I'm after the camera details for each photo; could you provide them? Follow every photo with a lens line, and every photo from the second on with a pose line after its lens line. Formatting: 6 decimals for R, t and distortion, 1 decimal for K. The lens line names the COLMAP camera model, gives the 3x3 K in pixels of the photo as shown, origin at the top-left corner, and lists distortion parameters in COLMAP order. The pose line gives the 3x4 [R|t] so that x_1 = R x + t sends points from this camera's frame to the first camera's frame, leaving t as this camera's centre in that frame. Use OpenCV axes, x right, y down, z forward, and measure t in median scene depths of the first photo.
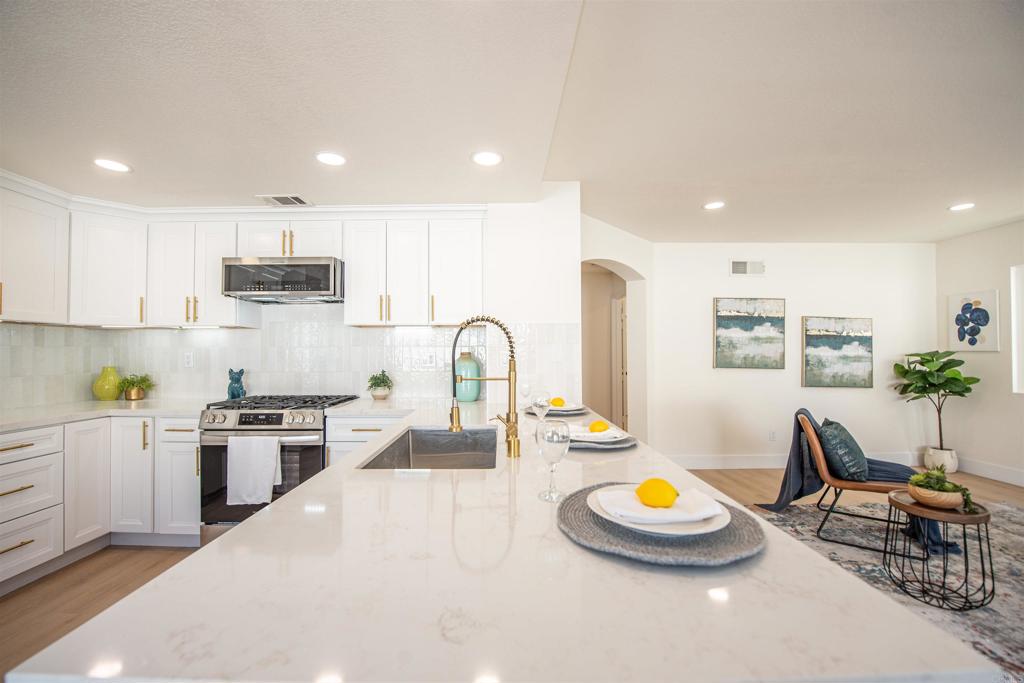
lens RADIAL K [[408.7, 0, 507.8], [0, 408.7, 346.4], [0, 0, 1]] dist [-0.018508, -0.000515]
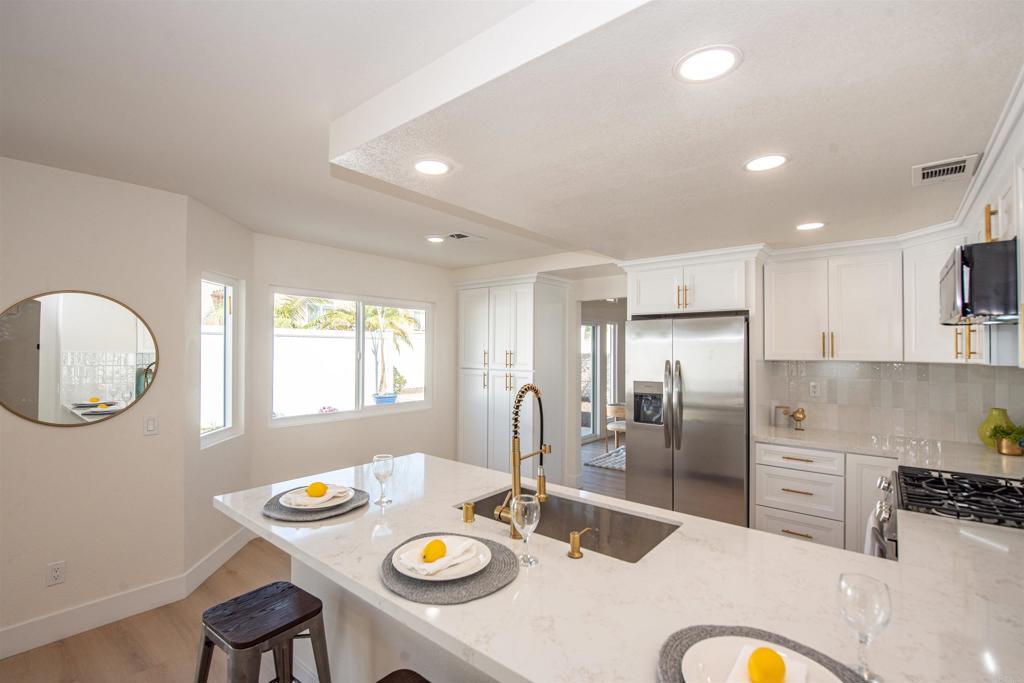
lens RADIAL K [[467.9, 0, 512.0], [0, 467.9, 341.5], [0, 0, 1]] dist [-0.000912, -0.000168]
pose [[-0.646184, -0.014812, -0.763038, 0.271212], [0.008304, 0.999616, -0.026437, -0.048809], [0.763137, -0.023419, -0.645812, 0.582396]]
